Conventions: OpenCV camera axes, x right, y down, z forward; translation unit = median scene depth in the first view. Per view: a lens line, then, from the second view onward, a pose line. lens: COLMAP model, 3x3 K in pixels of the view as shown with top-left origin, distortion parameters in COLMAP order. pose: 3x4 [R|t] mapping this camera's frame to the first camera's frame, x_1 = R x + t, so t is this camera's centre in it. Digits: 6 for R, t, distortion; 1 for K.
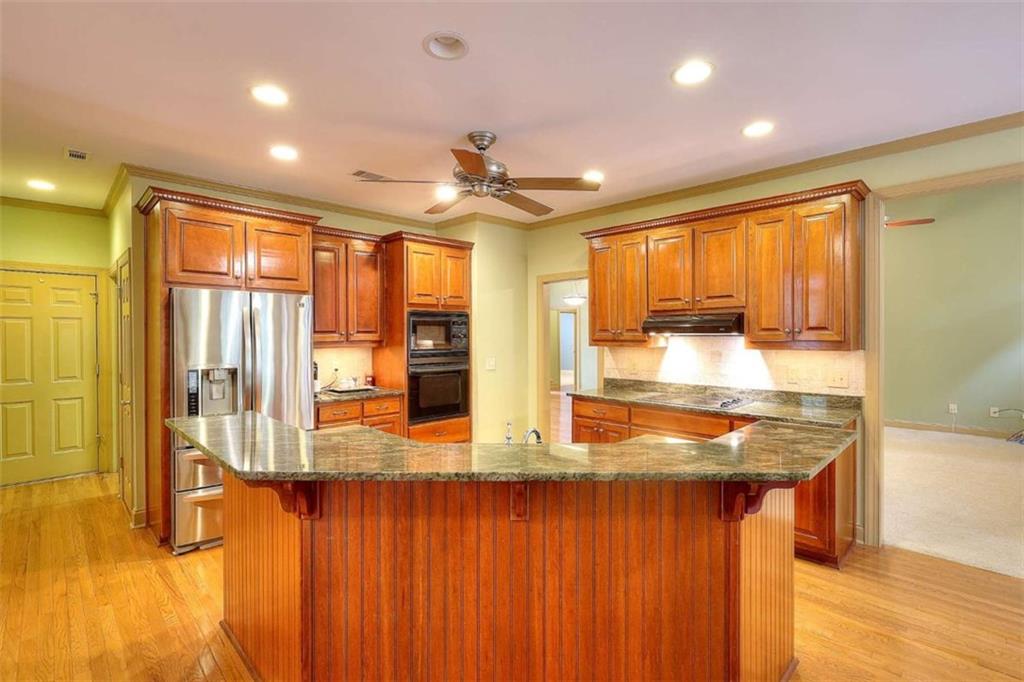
lens RADIAL K [[471.3, 0, 513.7], [0, 471.3, 338.8], [0, 0, 1]] dist [-0.011297, 0.002663]
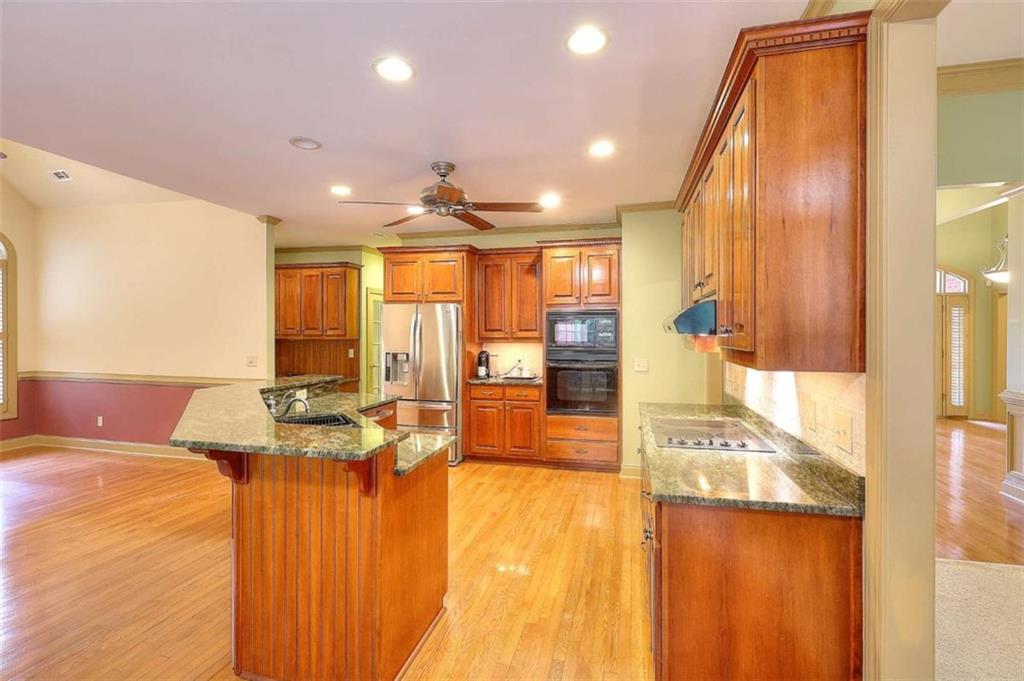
lens RADIAL K [[471.3, 0, 513.1], [0, 471.3, 334.6], [0, 0, 1]] dist [-0.011297, 0.002663]
pose [[0.521534, 0.006974, -0.853202, 0.688312], [-0.009283, 0.999954, 0.002499, -0.005383], [0.853180, 0.006617, 0.521575, 0.351531]]
